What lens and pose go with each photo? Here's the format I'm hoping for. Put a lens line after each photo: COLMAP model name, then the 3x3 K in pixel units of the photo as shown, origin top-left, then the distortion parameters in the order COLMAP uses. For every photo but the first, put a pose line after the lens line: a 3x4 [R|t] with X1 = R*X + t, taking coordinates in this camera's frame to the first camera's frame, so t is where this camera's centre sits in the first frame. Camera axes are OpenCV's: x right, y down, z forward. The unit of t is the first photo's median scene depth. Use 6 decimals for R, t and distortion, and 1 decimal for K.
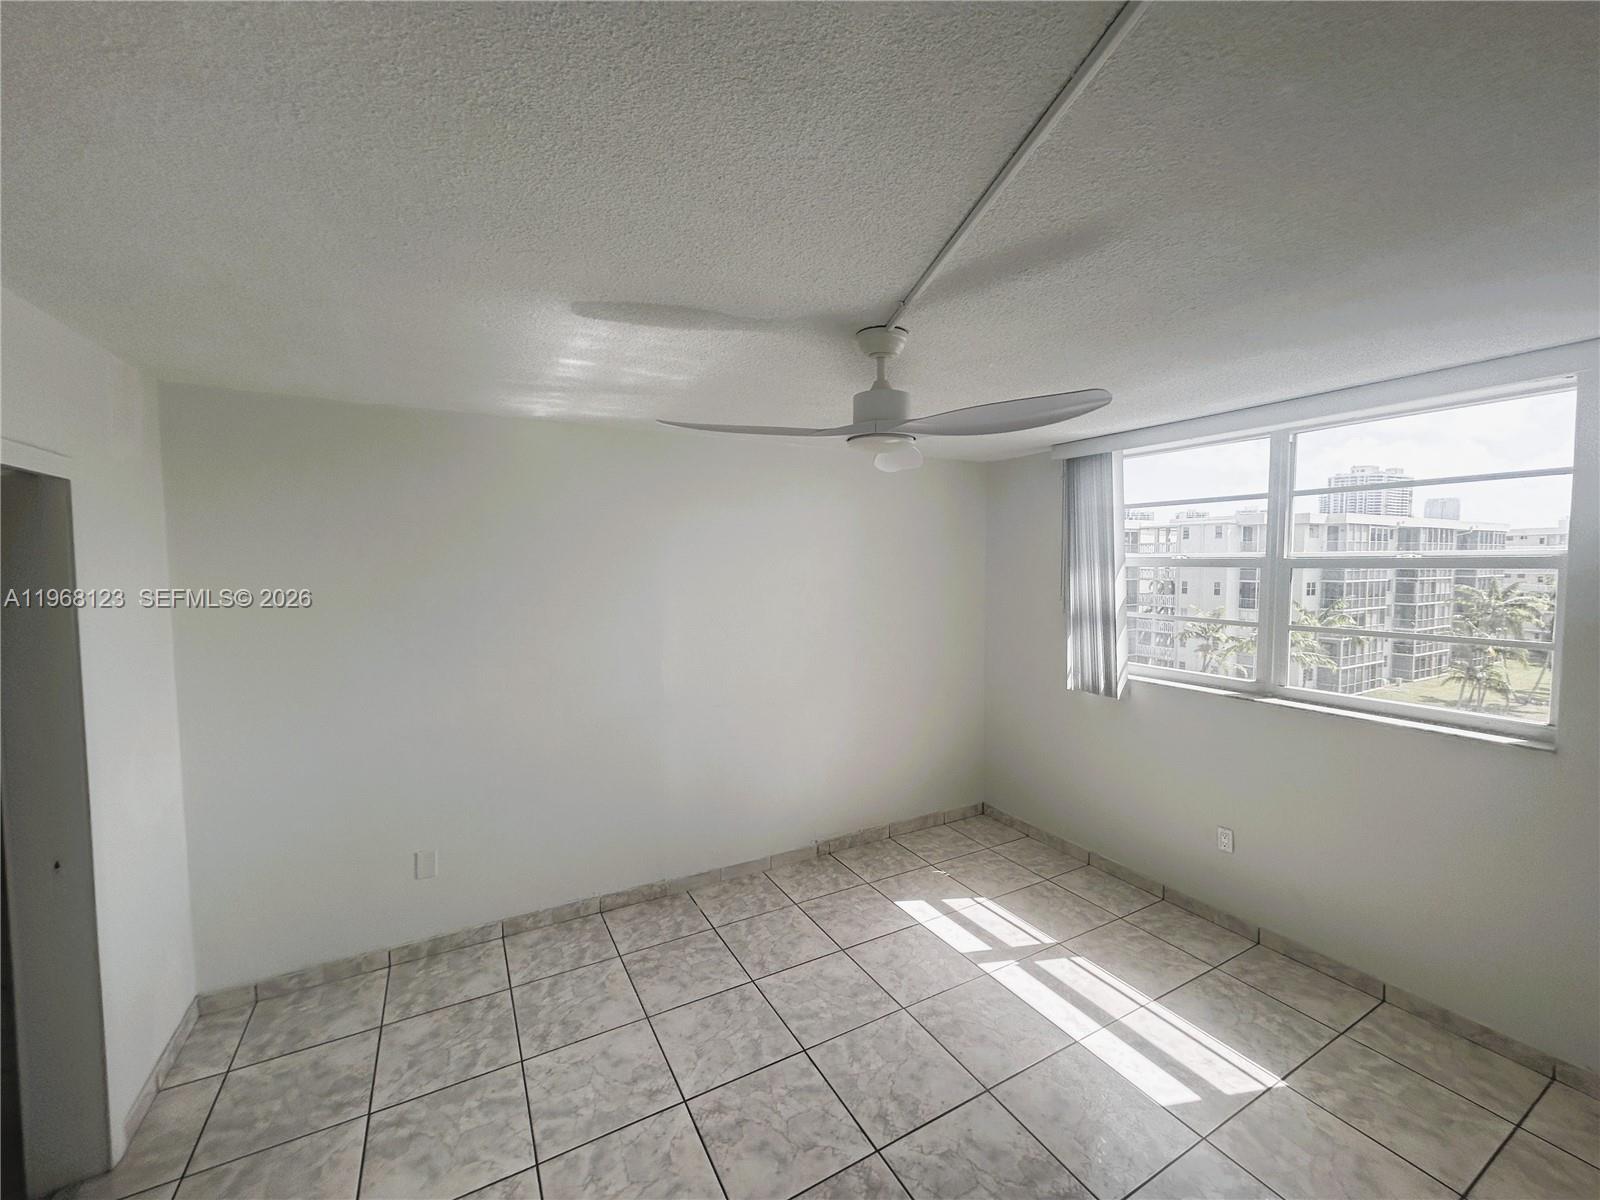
lens RADIAL K [[639.1, 0, 800.0], [0, 639.1, 600.0], [0, 0, 1]] dist [-0.000009, 0.000786]
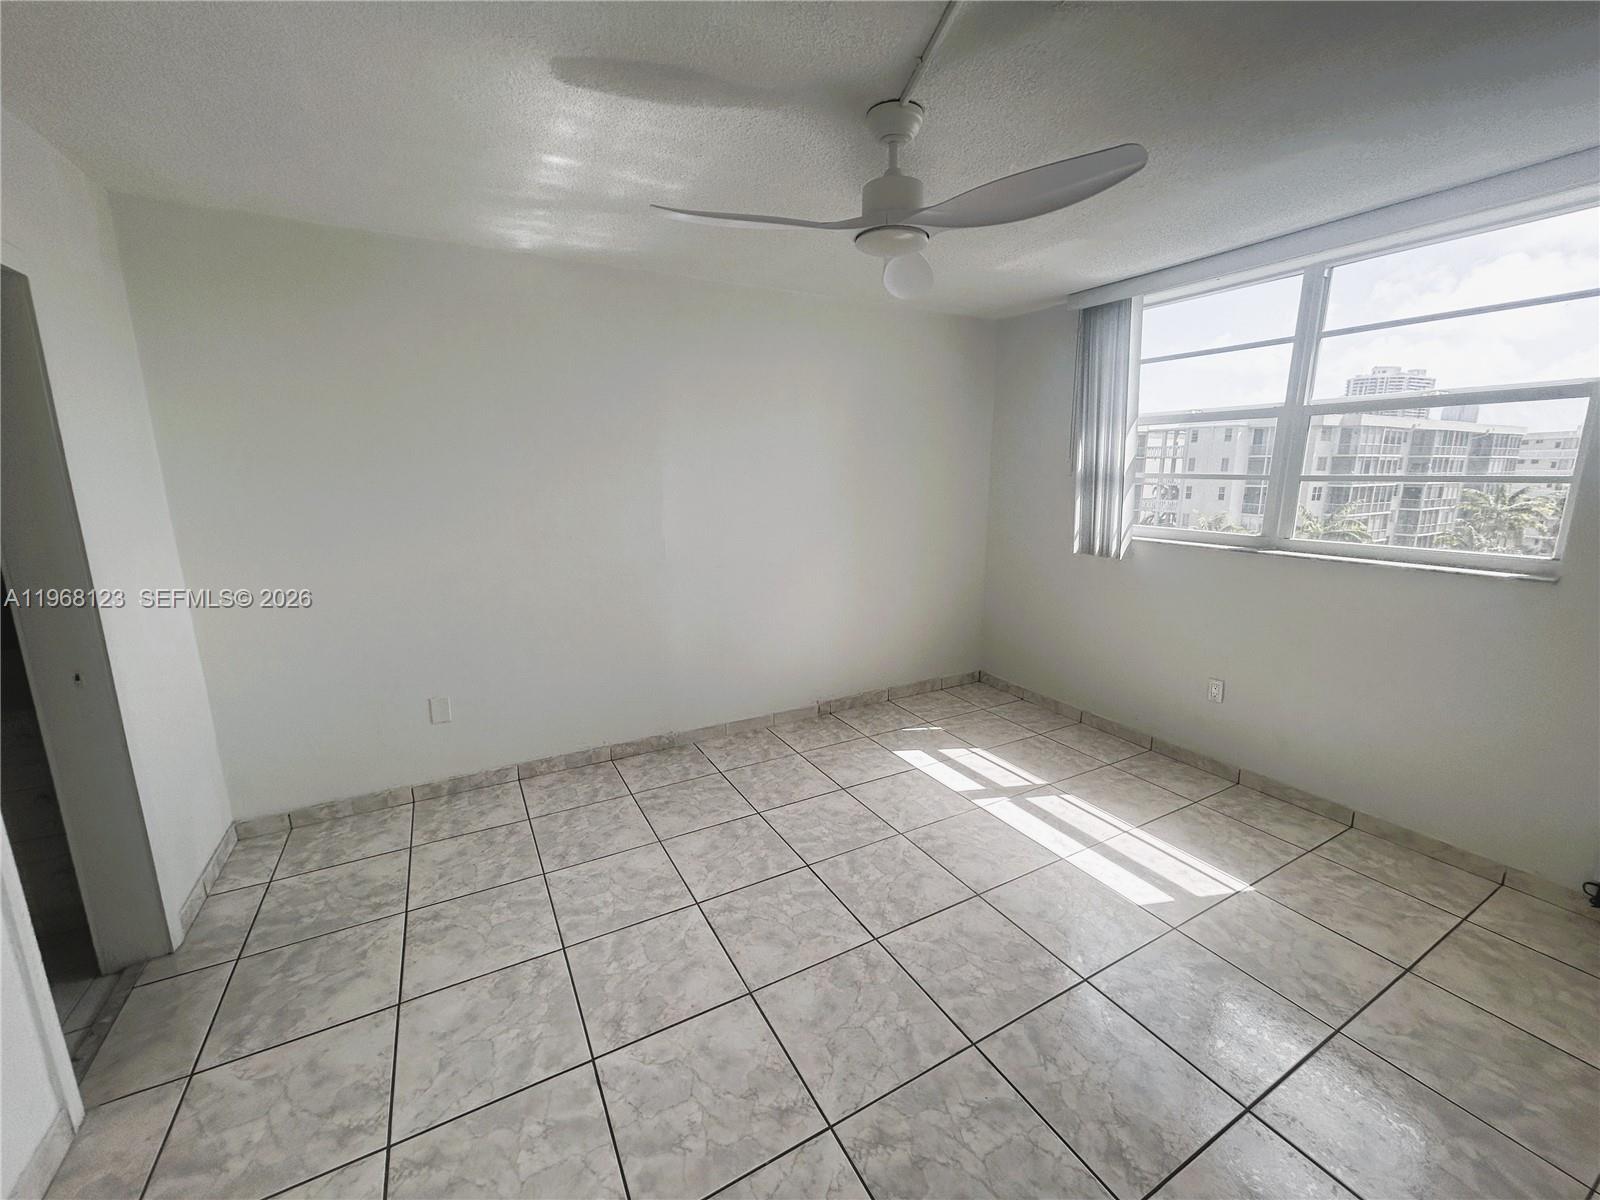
lens RADIAL K [[639.4, 0, 800.0], [0, 639.4, 600.0], [0, 0, 1]] dist [0.001372, 0.000171]
pose [[0.999998, -0.000585, 0.001978, -0.006526], [0.000298, 0.989822, 0.142307, 0.092063], [-0.002041, -0.142306, 0.989821, 0.002395]]
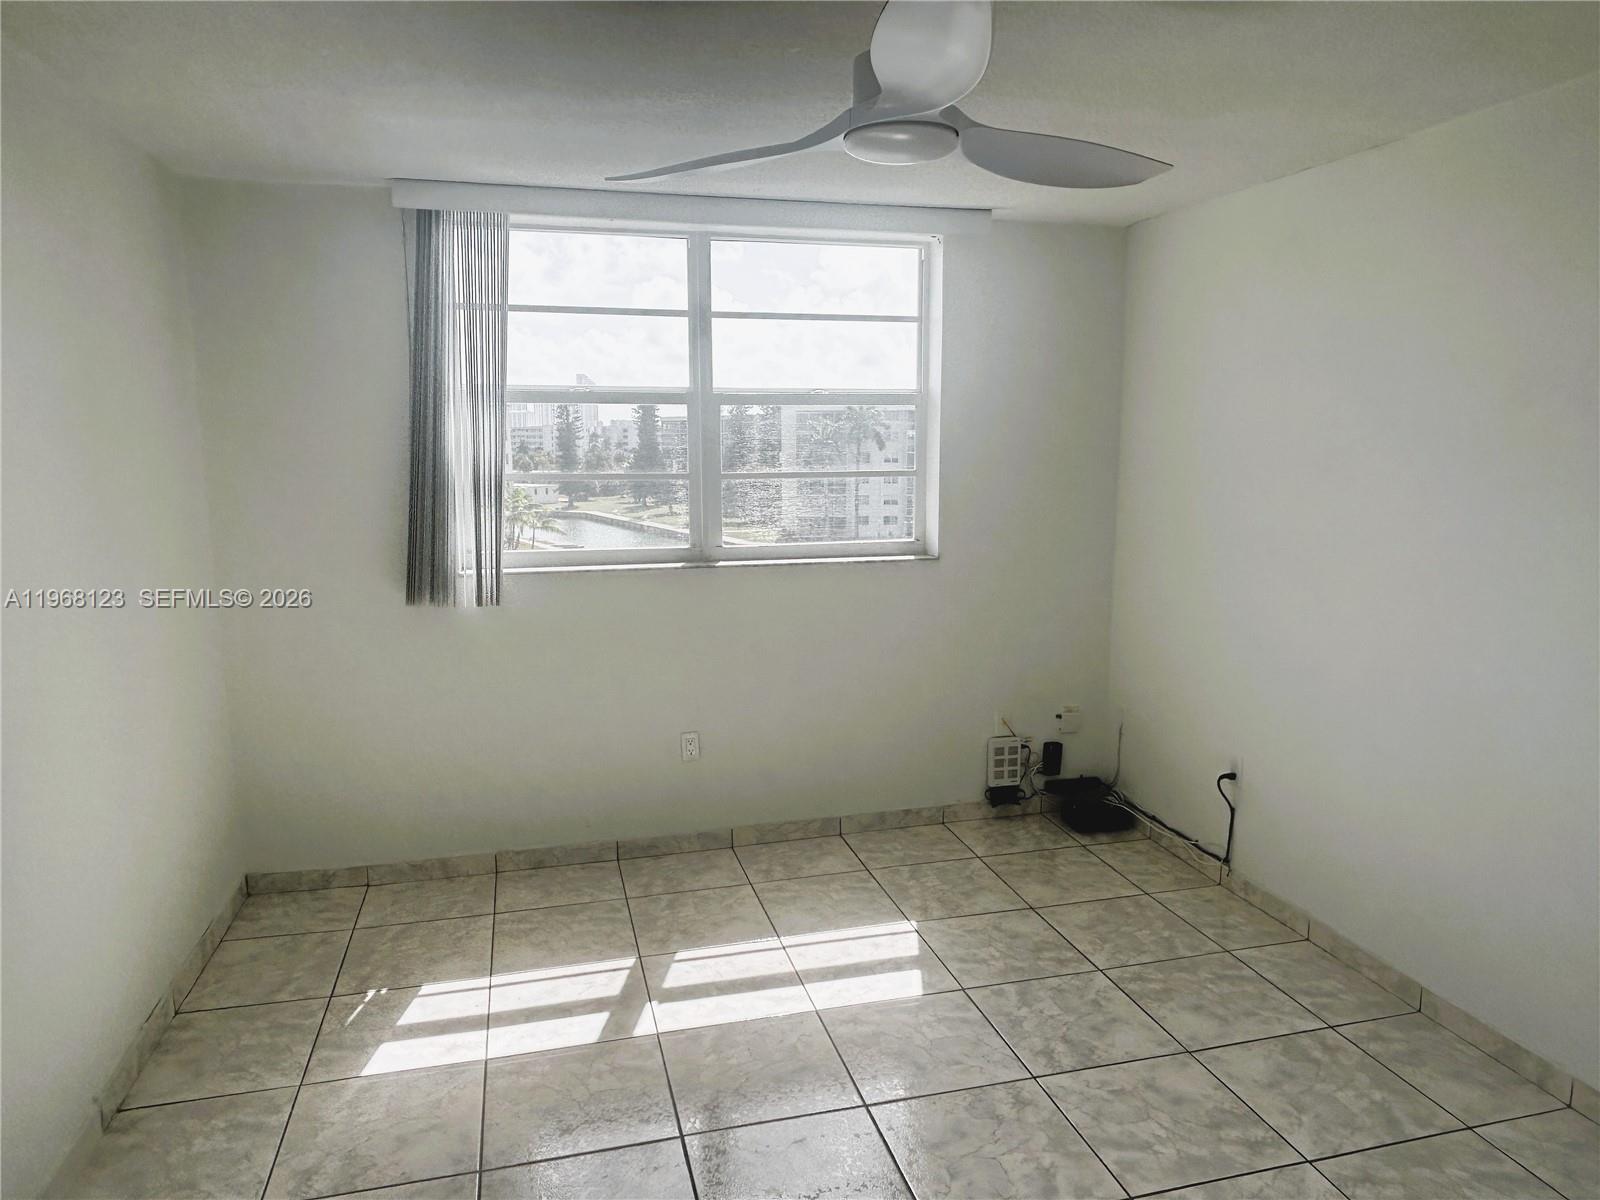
lens RADIAL K [[1057.5, 0, 804.3], [0, 1057.5, 601.2], [0, 0, 1]] dist [-0.005267, -0.001881]
pose [[0.241302, -0.147051, 0.959244, -0.597762], [0.060268, 0.988816, 0.136424, 0.024525], [-0.968577, 0.024893, 0.247466, 0.572285]]
